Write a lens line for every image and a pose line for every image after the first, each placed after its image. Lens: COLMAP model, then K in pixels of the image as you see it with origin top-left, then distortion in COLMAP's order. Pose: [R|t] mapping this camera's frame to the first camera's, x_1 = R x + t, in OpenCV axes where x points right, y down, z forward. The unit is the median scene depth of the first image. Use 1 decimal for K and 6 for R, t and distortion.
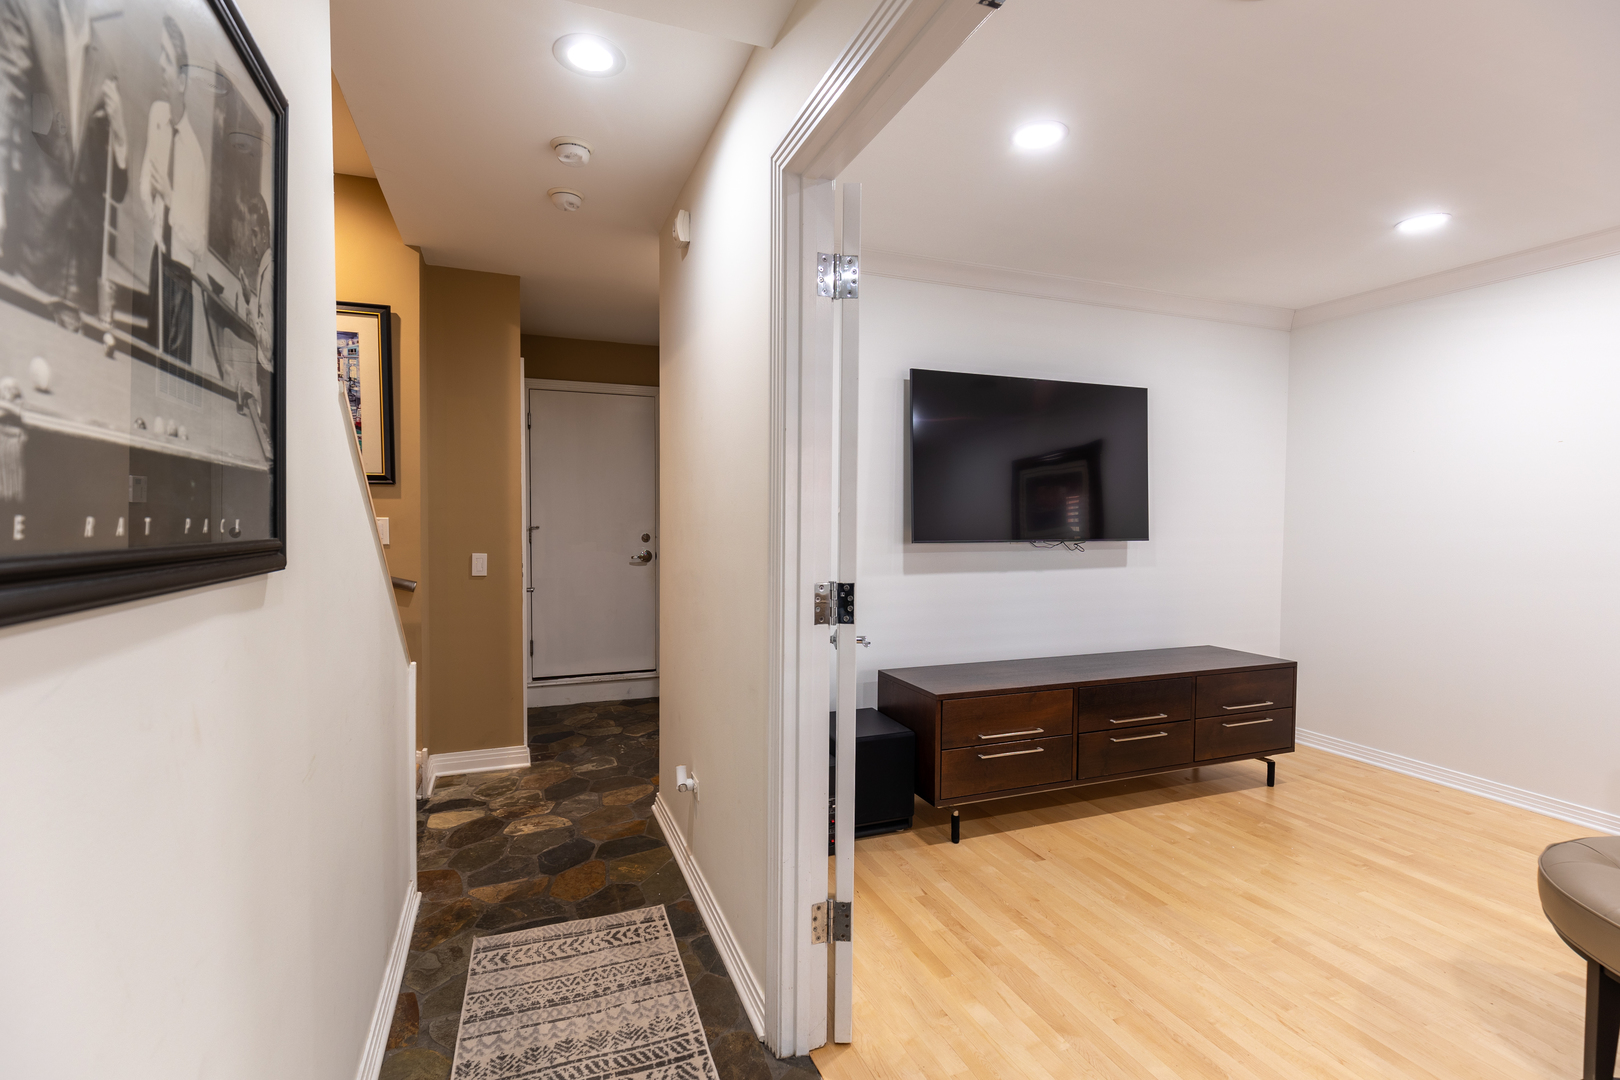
lens RADIAL K [[746.8, 0, 768.3], [0, 746.8, 538.2], [0, 0, 1]] dist [0.002976, -0.000903]
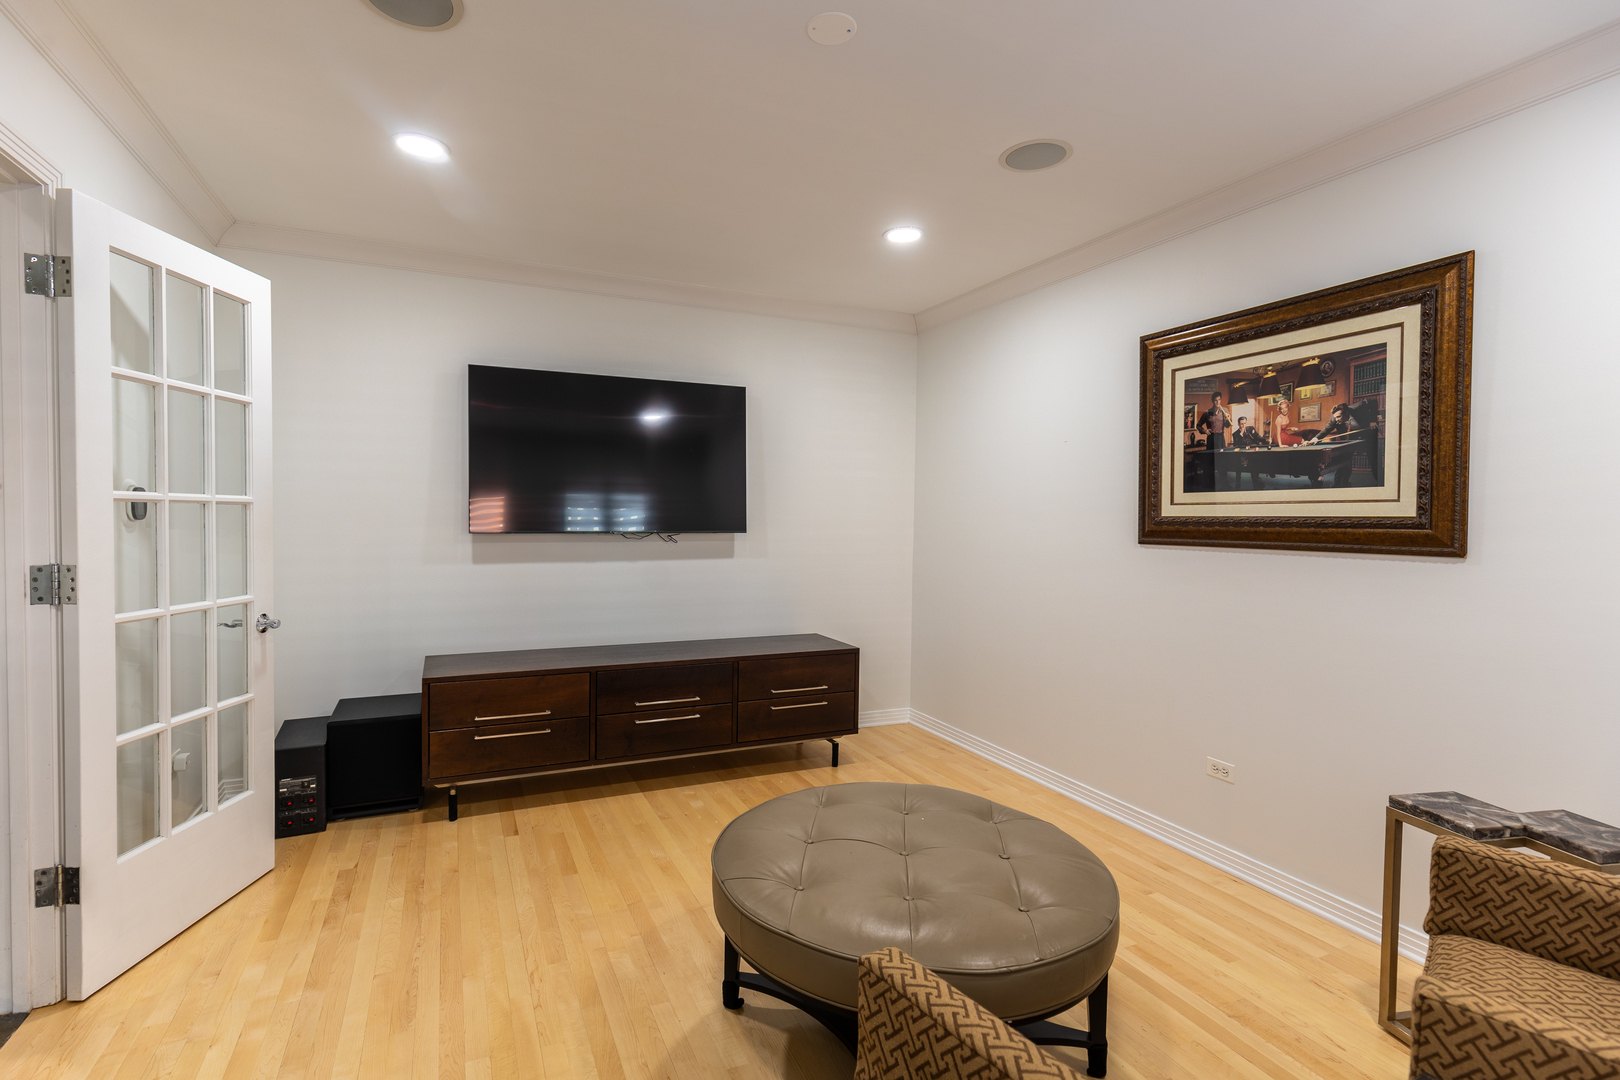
lens RADIAL K [[746.8, 0, 706.9], [0, 746.8, 531.8], [0, 0, 1]] dist [0.002976, -0.000903]
pose [[0.999259, 0.003005, 0.038385, 0.573397], [-0.002761, 0.999976, -0.006415, 0.012068], [-0.038403, 0.006304, 0.999242, -0.053504]]
